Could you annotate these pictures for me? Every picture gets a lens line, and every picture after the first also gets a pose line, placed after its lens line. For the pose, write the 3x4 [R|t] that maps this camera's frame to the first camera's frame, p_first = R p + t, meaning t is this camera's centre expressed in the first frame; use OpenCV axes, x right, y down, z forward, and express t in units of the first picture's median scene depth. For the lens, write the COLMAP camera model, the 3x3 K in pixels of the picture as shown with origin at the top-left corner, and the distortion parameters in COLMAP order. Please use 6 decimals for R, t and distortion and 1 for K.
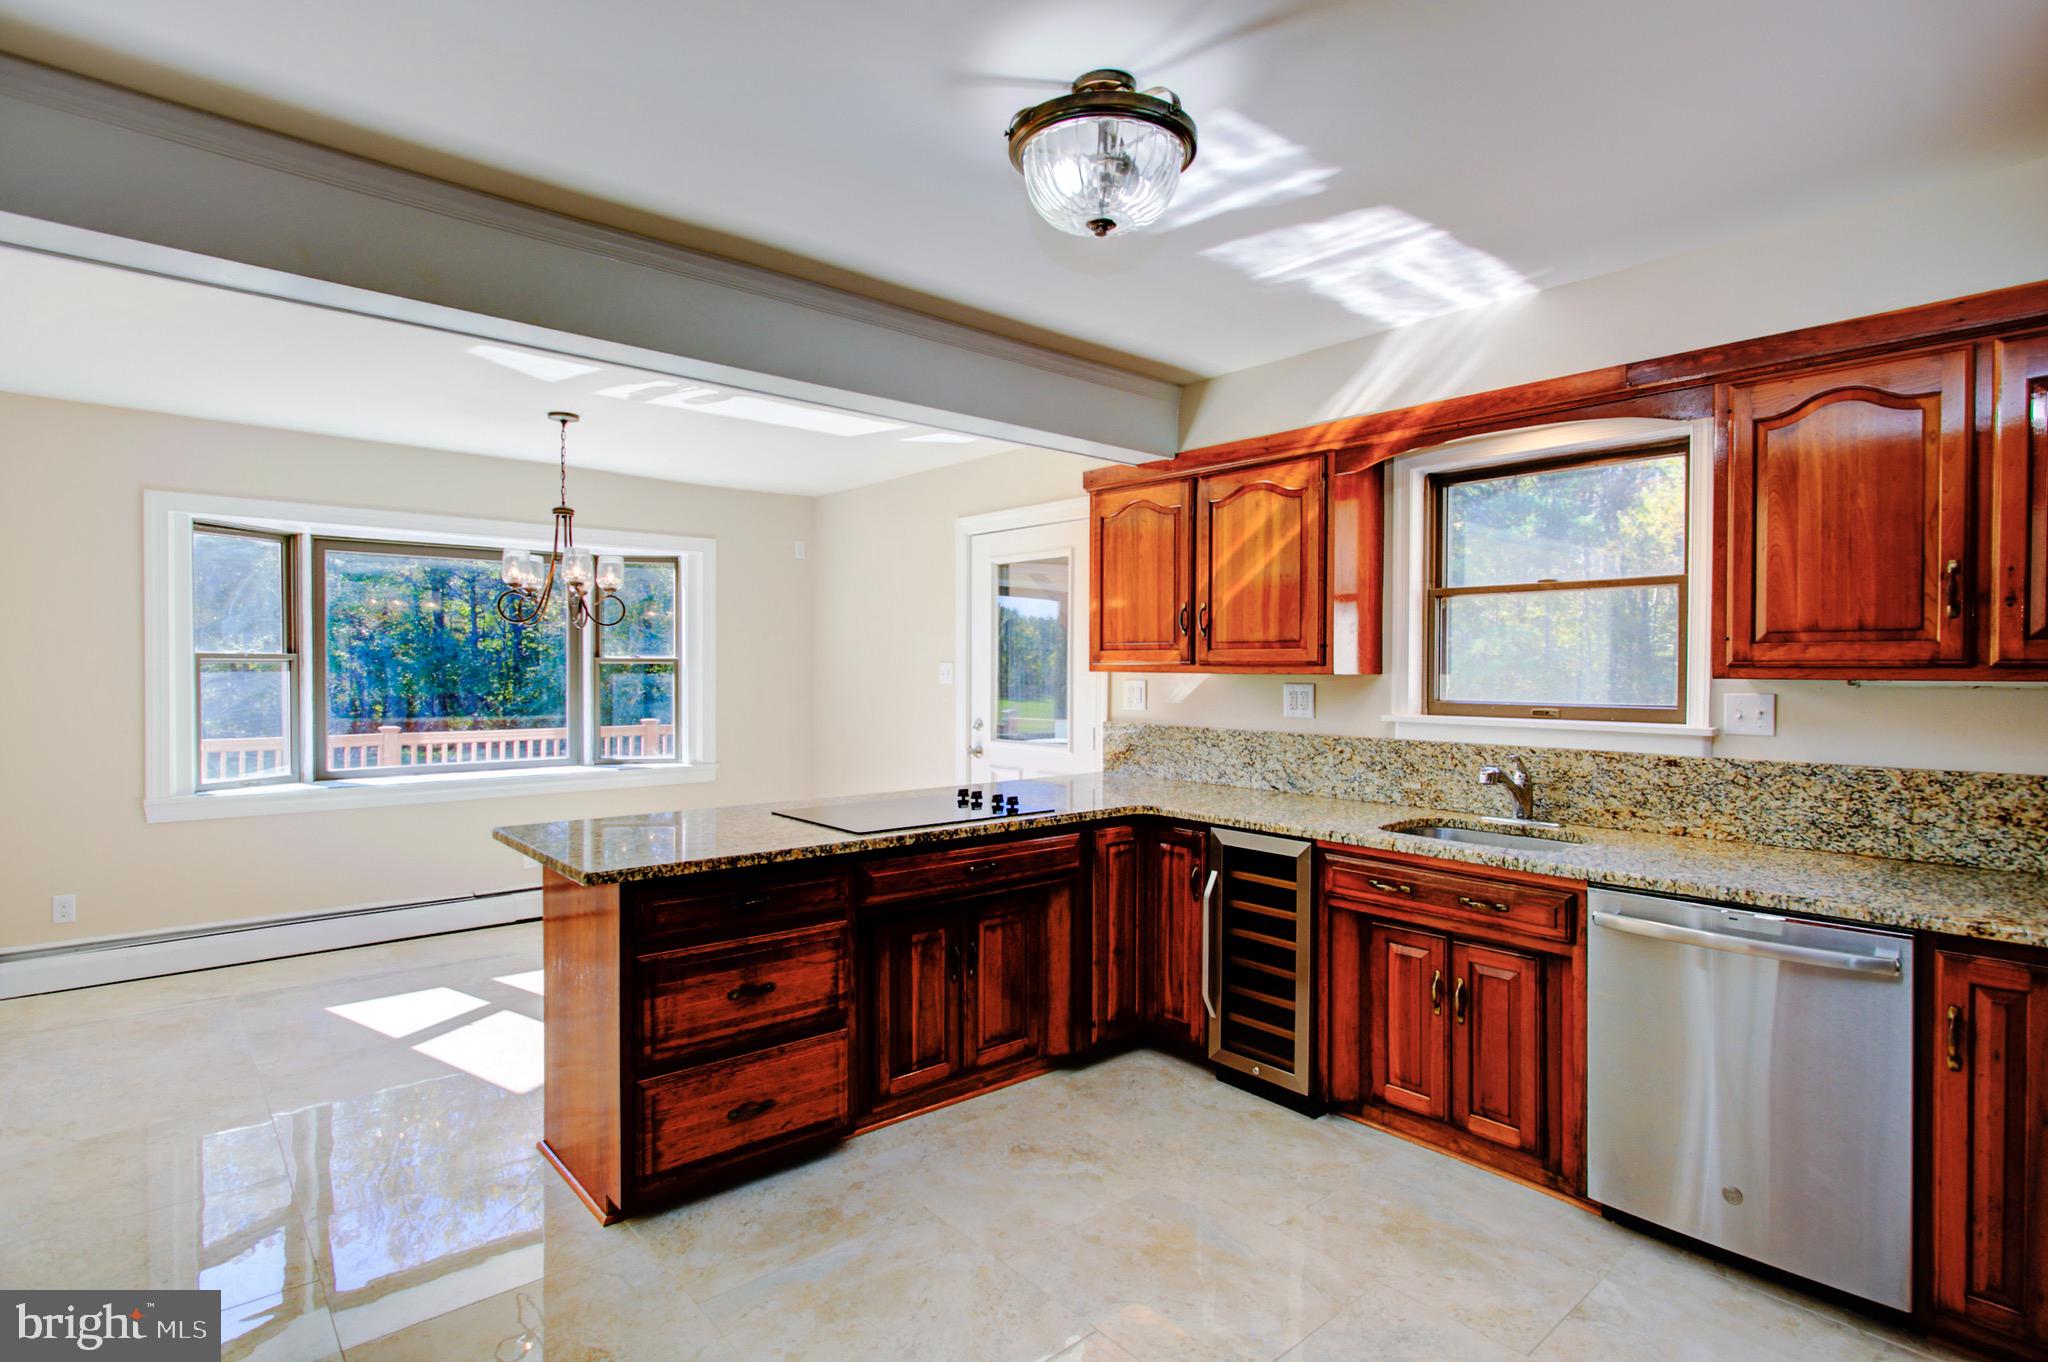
lens RADIAL K [[1039.1, 0, 1018.0], [0, 1039.1, 679.1], [0, 0, 1]] dist [-0.002990, 0.000543]
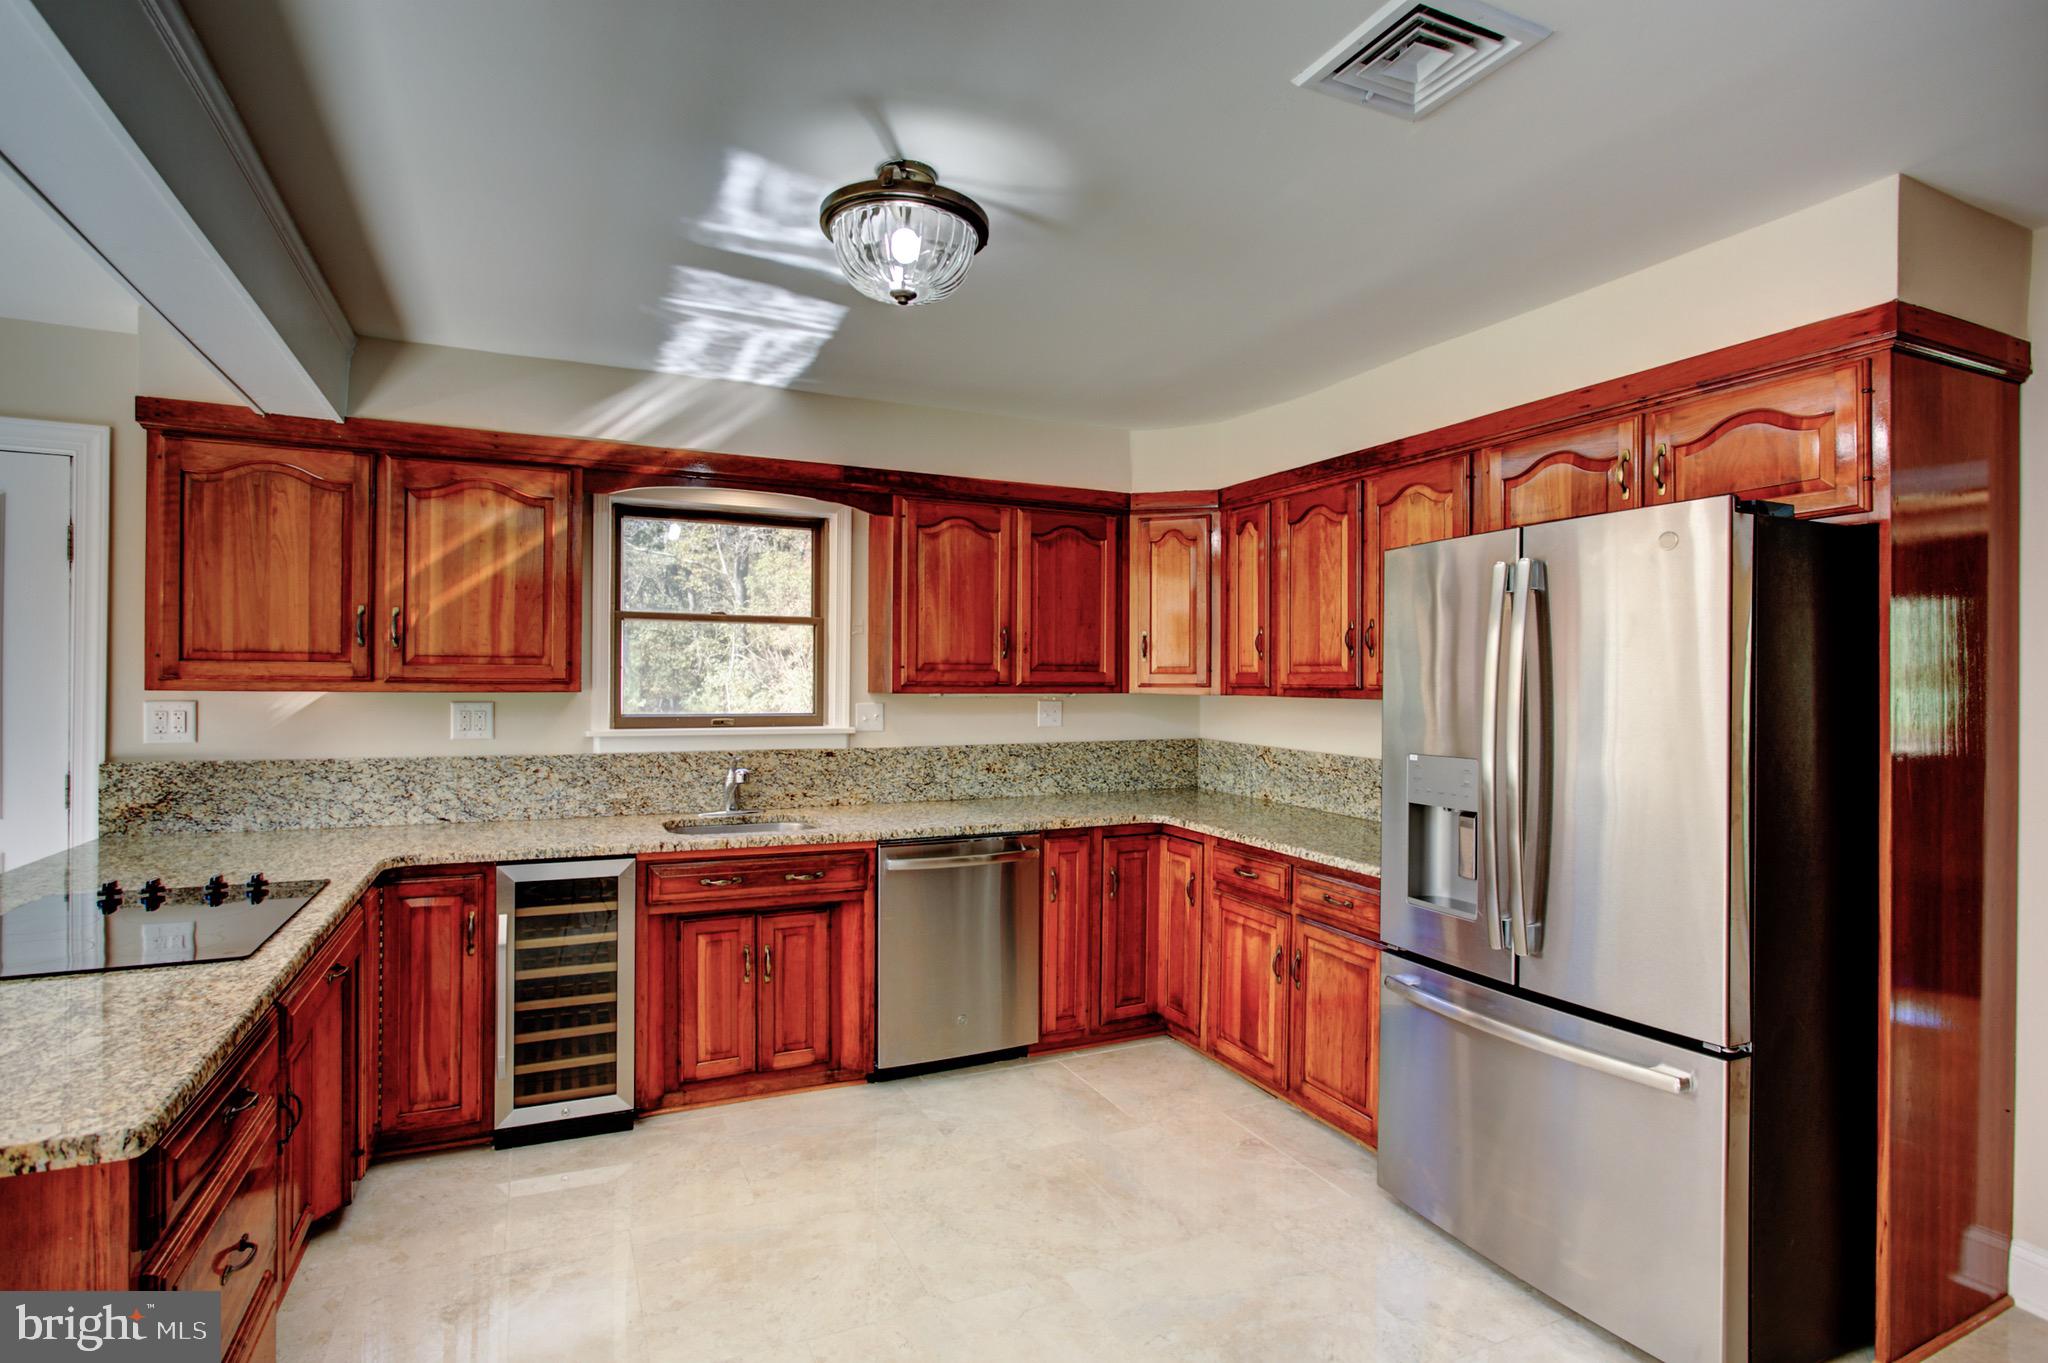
lens RADIAL K [[1012.9, 0, 1020.9], [0, 1012.9, 692.3], [0, 0, 1]] dist [-0.002341, -0.000247]
pose [[0.271938, -0.010461, 0.962258, -0.539434], [0.005434, 0.999942, 0.009335, -0.011594], [-0.962299, 0.002690, 0.271979, 0.348236]]
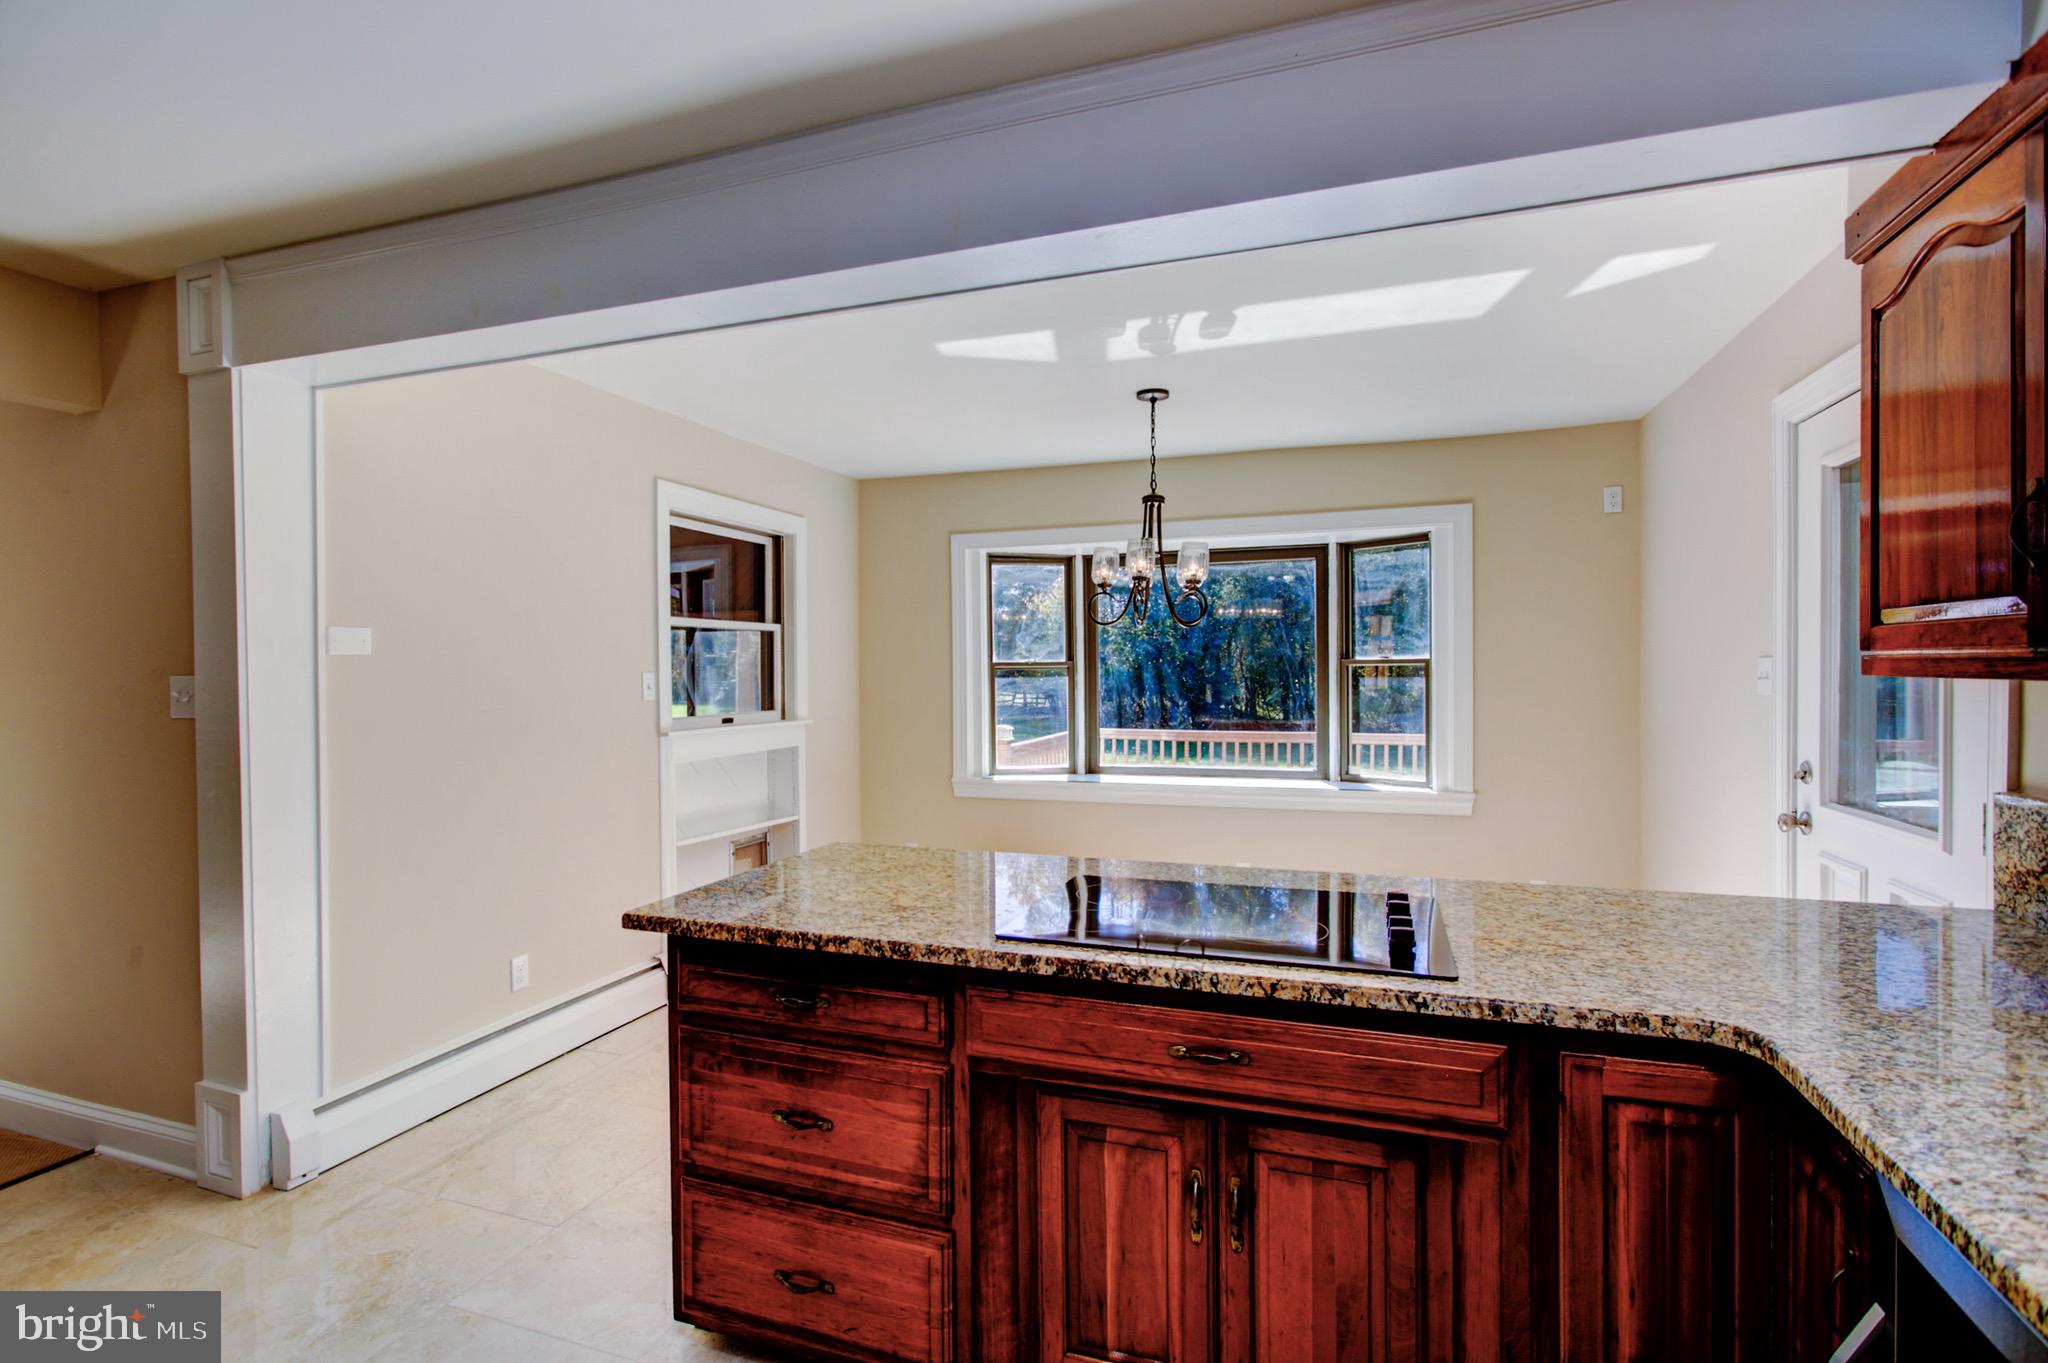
lens RADIAL K [[976.5, 0, 1004.1], [0, 976.5, 686.0], [0, 0, 1]] dist [0.000282, 0.000443]
pose [[0.485981, 0.006582, -0.873945, 0.326932], [-0.001113, 0.999975, 0.006912, -0.006616], [0.873969, -0.002386, 0.485976, 0.636746]]
